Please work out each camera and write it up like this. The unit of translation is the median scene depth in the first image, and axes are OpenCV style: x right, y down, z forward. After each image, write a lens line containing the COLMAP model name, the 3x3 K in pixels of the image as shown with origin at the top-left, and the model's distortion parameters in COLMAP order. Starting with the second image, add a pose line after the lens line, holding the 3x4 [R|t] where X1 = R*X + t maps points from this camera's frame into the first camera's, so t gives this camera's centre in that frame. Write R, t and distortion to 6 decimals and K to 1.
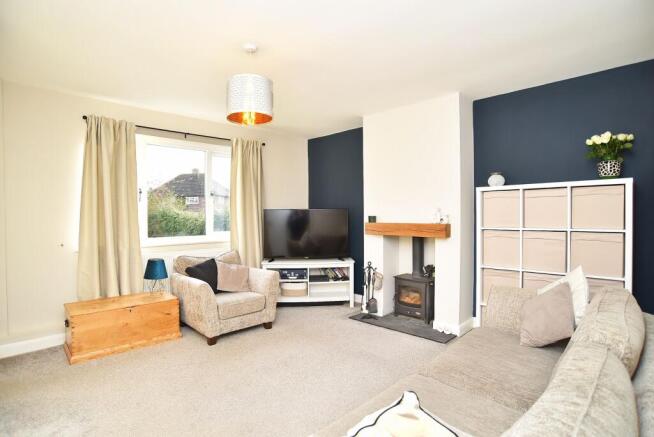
lens RADIAL K [[322.3, 0, 327.0], [0, 322.3, 218.5], [0, 0, 1]] dist [-0.095250, 0.033669]
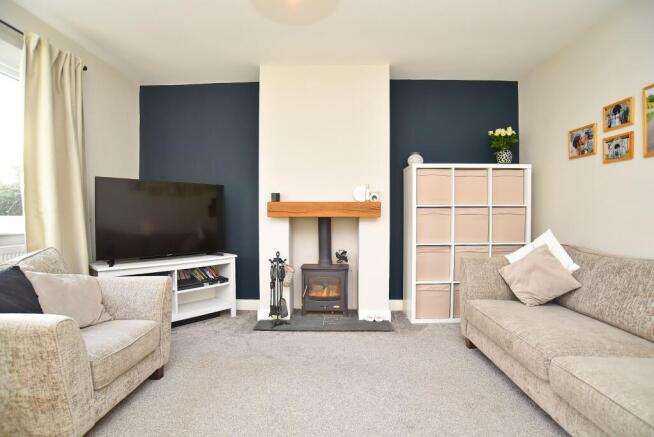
lens RADIAL K [[322.3, 0, 327.0], [0, 322.3, 218.5], [0, 0, 1]] dist [-0.095250, 0.033669]
pose [[0.735157, -0.001042, 0.677896, -0.305943], [0.003115, 0.999993, -0.001841, 0.056219], [-0.677890, 0.003465, 0.735155, 0.352233]]
